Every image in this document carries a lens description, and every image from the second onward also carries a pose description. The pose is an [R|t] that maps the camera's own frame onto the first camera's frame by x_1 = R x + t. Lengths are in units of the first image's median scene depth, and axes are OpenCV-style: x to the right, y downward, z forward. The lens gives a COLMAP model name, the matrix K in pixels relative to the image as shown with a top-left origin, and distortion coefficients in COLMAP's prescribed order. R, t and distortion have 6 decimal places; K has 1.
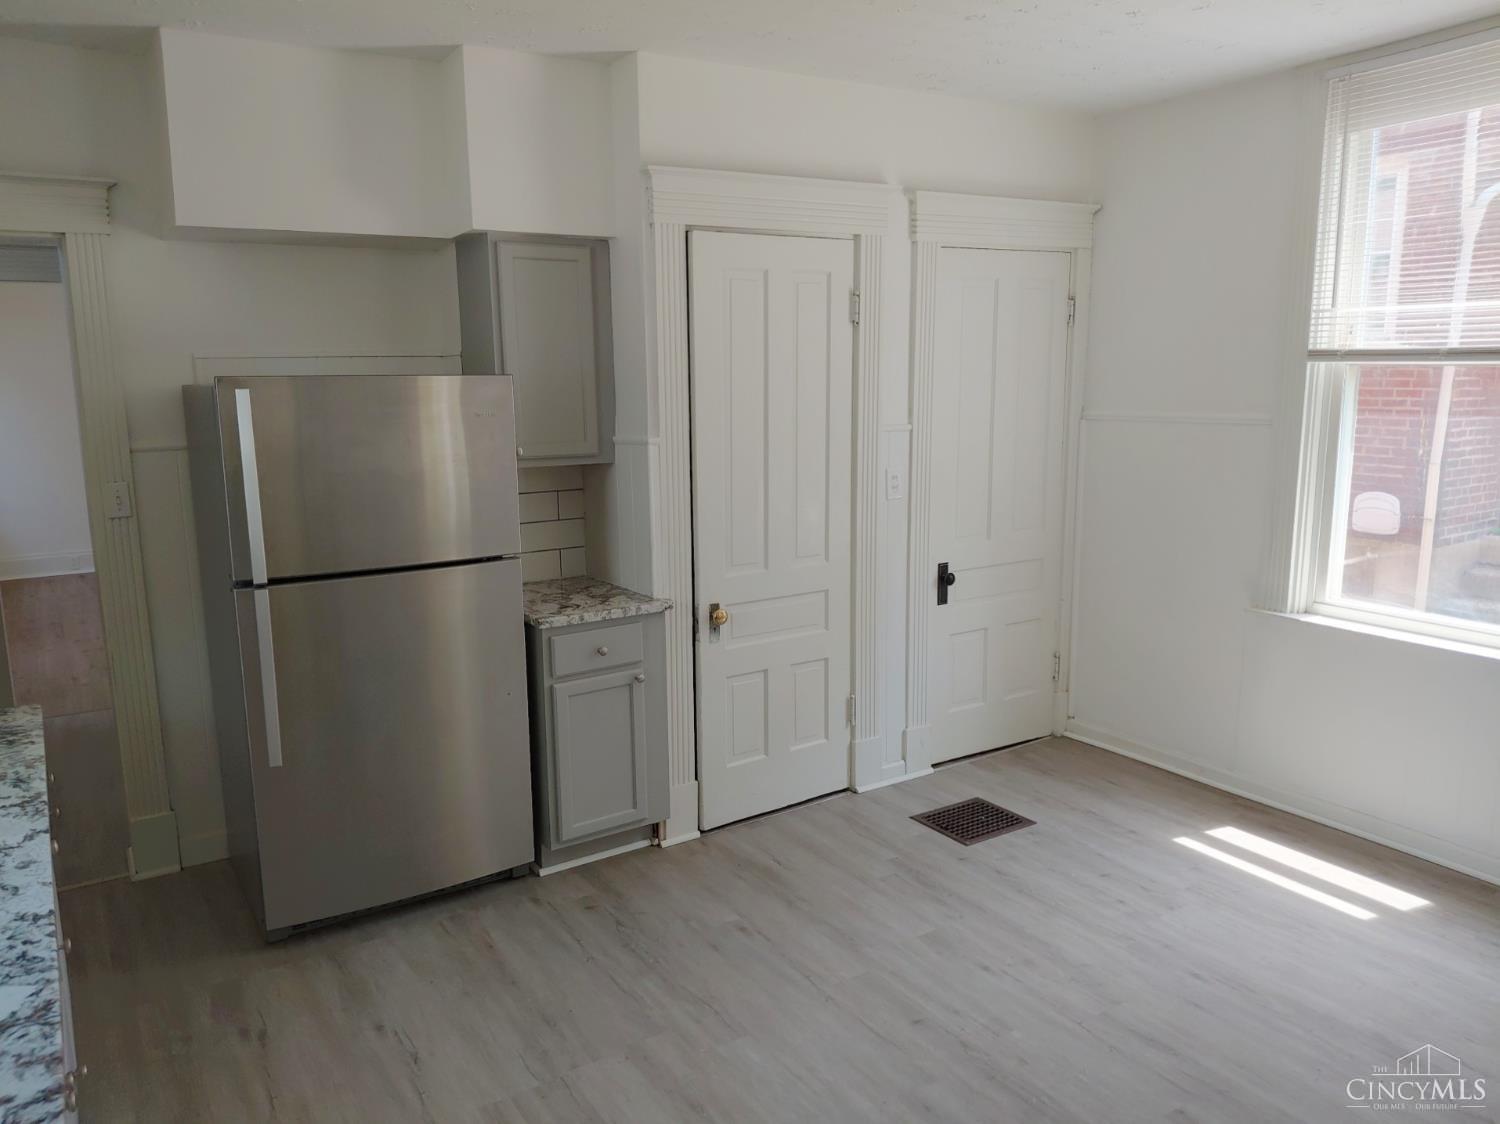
lens RADIAL K [[1101.3, 0, 737.4], [0, 1101.3, 555.1], [0, 0, 1]] dist [0.048351, -0.003879]
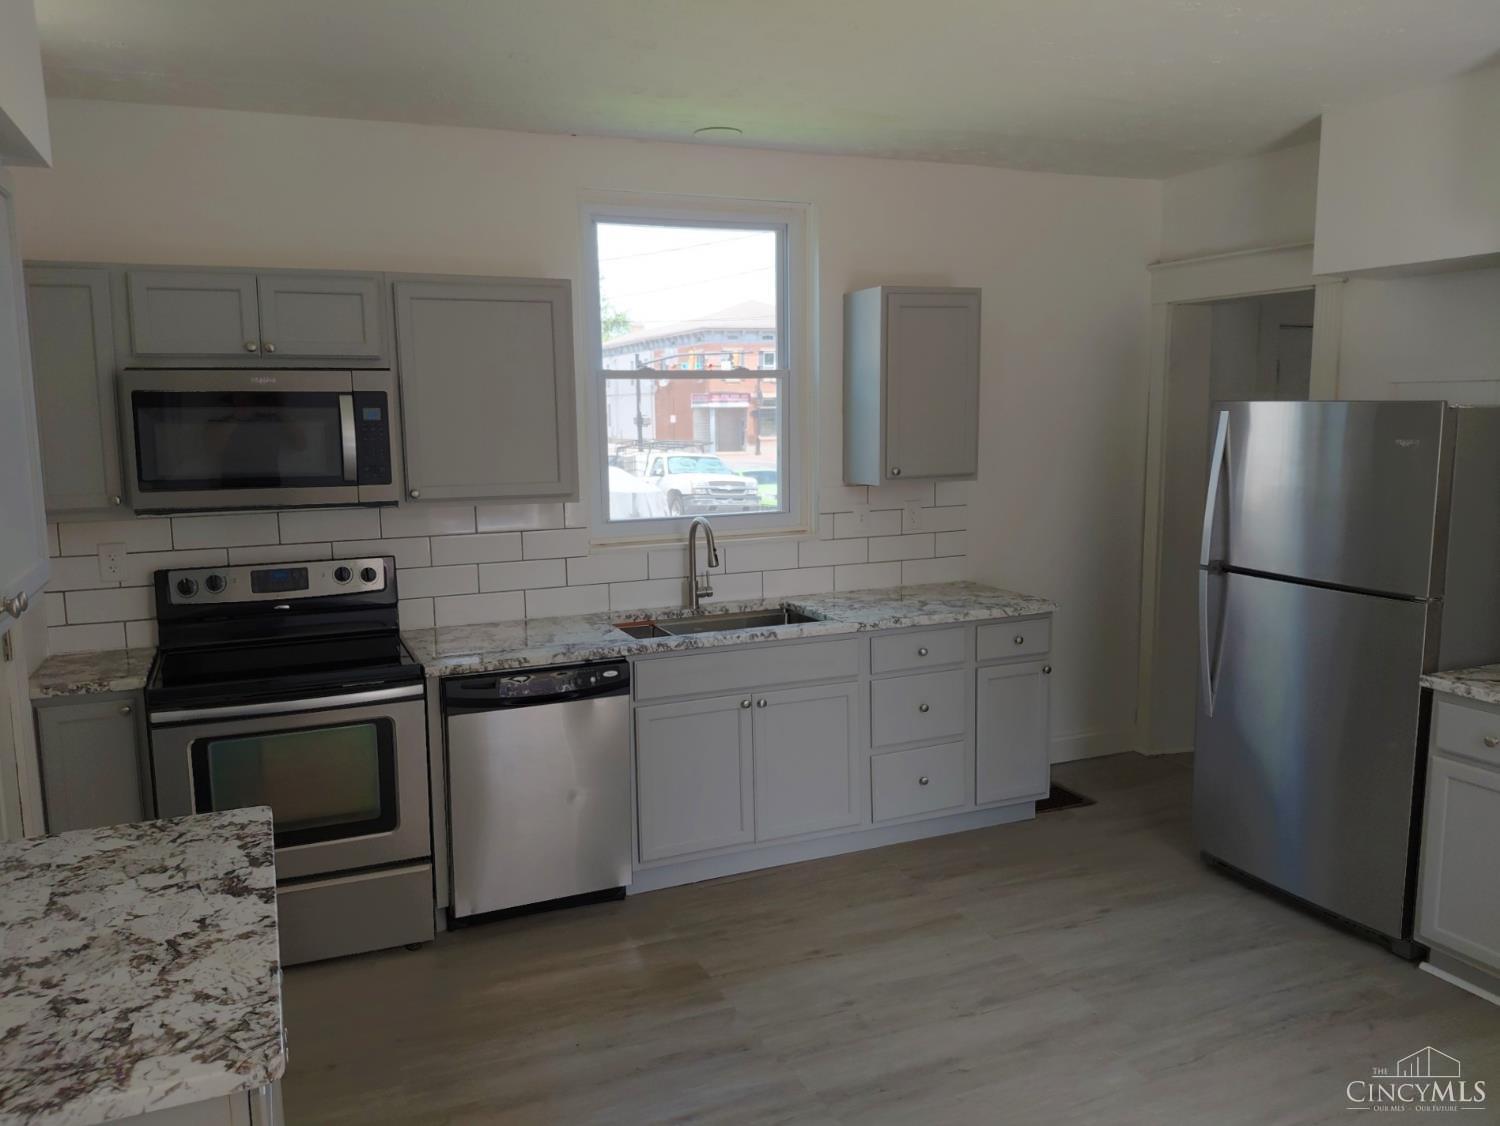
lens RADIAL K [[1126.5, 0, 751.8], [0, 1126.5, 520.1], [0, 0, 1]] dist [0.057882, -0.122164]
pose [[-0.131846, 0.110454, -0.985097, 0.875500], [-0.173168, 0.975925, 0.132603, -0.102769], [0.976027, 0.188071, -0.109545, 0.610443]]
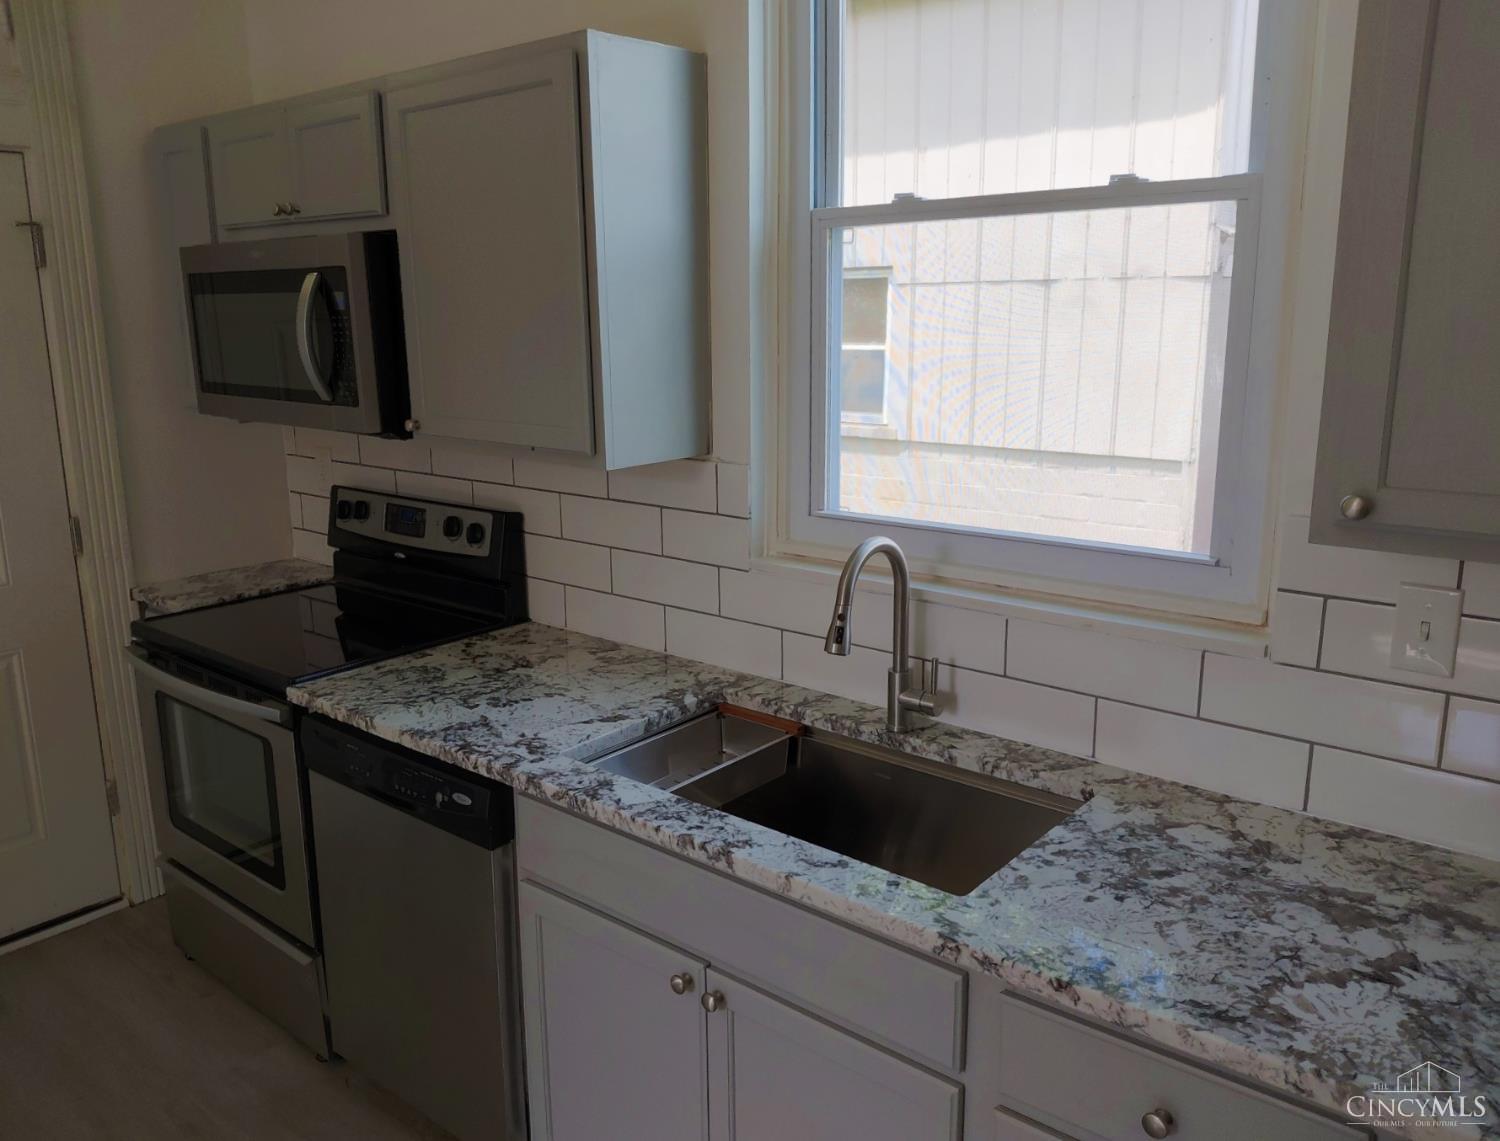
lens RADIAL K [[1165.8, 0, 714.4], [0, 1165.8, 570.6], [0, 0, 1]] dist [0.063652, -0.124310]
pose [[-0.954650, 0.090258, -0.283719, -0.184195], [-0.031719, 0.916687, 0.398346, -0.145956], [0.296035, 0.389280, -0.872252, 0.924188]]
